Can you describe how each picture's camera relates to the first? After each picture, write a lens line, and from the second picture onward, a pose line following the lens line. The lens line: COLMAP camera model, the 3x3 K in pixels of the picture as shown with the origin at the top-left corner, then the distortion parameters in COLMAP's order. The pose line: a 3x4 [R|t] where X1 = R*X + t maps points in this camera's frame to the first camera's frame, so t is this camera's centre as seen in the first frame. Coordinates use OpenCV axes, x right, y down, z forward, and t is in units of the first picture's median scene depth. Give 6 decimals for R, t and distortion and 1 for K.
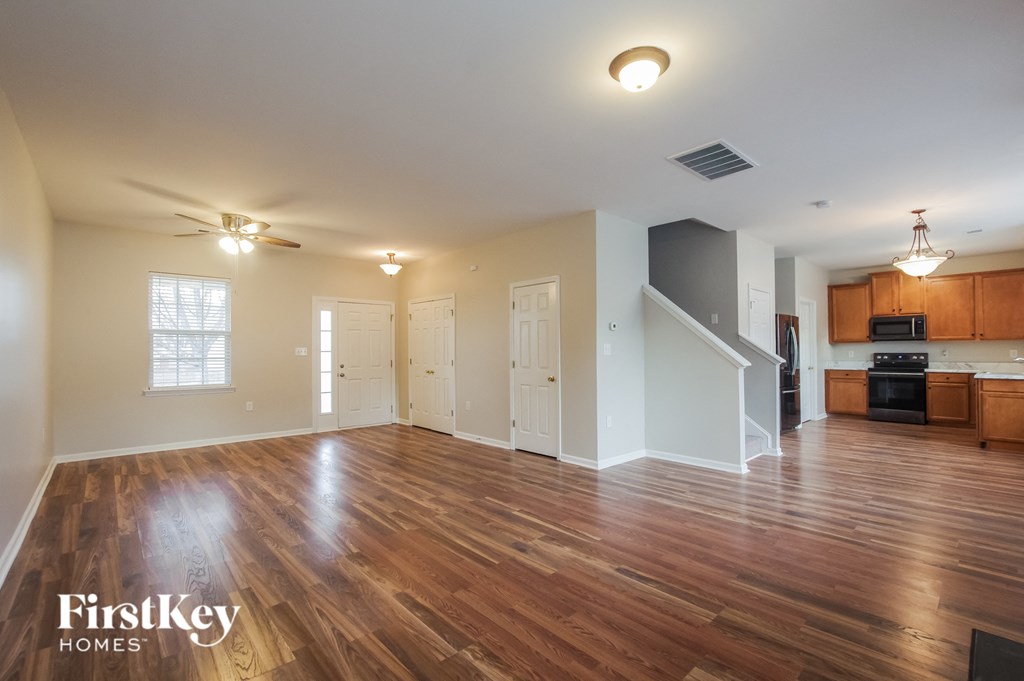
lens RADIAL K [[441.8, 0, 540.1], [0, 441.8, 345.7], [0, 0, 1]] dist [-0.014948, 0.000194]
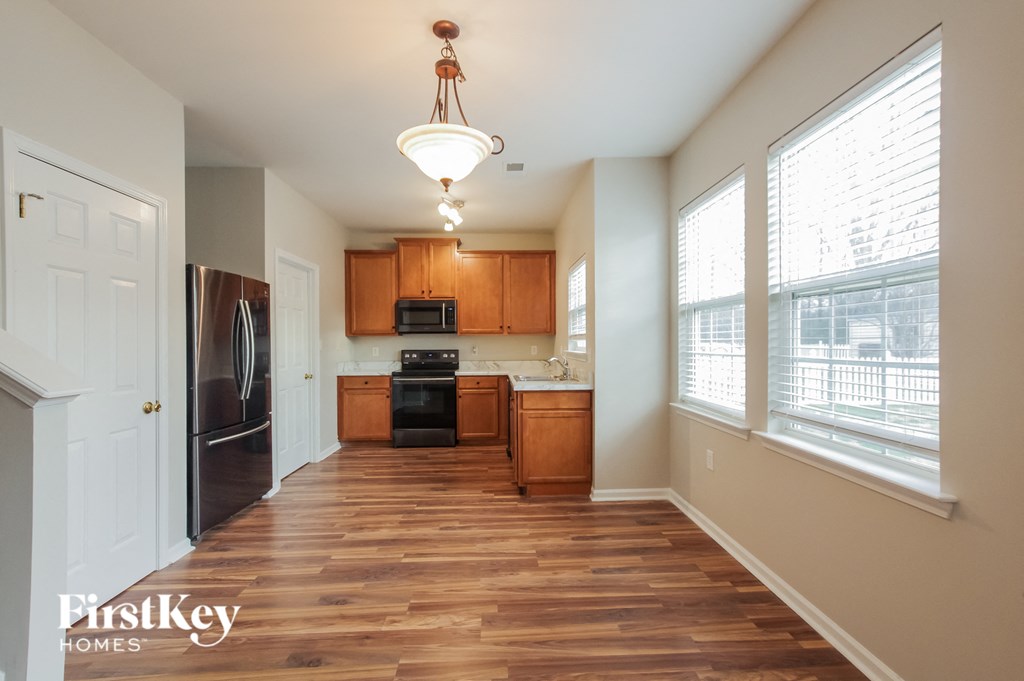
lens RADIAL K [[455.5, 0, 495.5], [0, 455.5, 341.1], [0, 0, 1]] dist [-0.000840, -0.000117]
pose [[0.690449, 0.003121, 0.723374, 0.345178], [-0.006193, 0.999980, 0.001597, -0.000415], [-0.723354, -0.005583, 0.690454, 0.390186]]
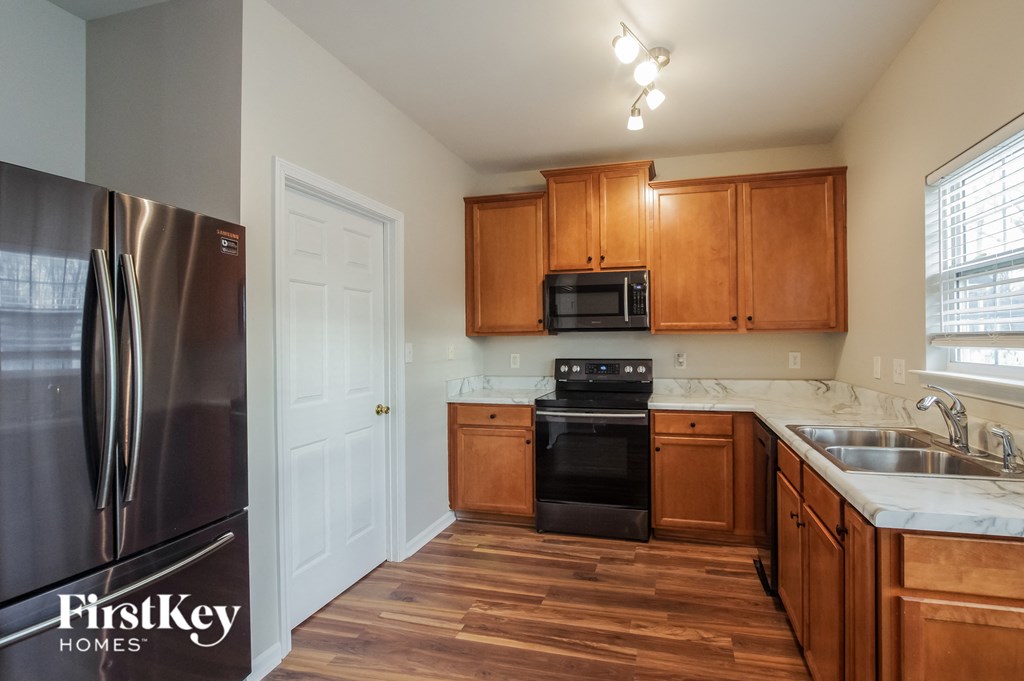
lens RADIAL K [[477.3, 0, 534.7], [0, 477.3, 335.1], [0, 0, 1]] dist [-0.033875, -0.000020]
pose [[0.871302, 0.004881, 0.490723, 0.544302], [-0.003648, 0.999987, -0.003469, -0.005677], [-0.490734, 0.001233, 0.871309, 0.633943]]
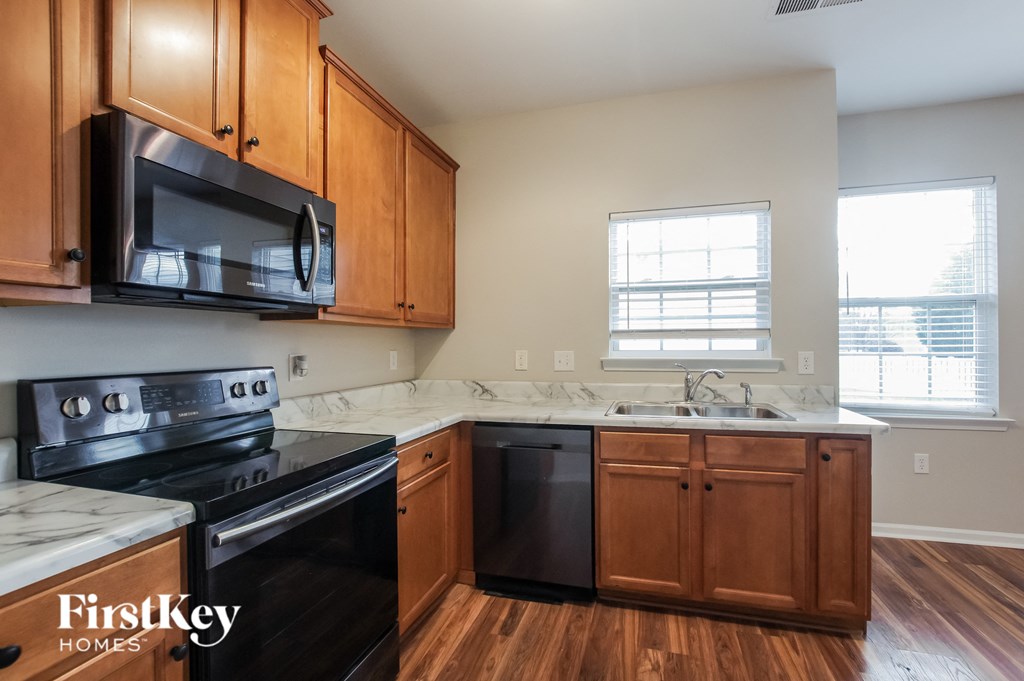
lens RADIAL K [[462.5, 0, 544.5], [0, 462.5, 348.4], [0, 0, 1]] dist [-0.000030, 0.000044]
pose [[-0.521991, -0.001982, 0.852949, 0.593770], [-0.003456, 0.999994, 0.000208, 0.005908], [-0.852944, -0.002839, -0.521995, 1.001417]]
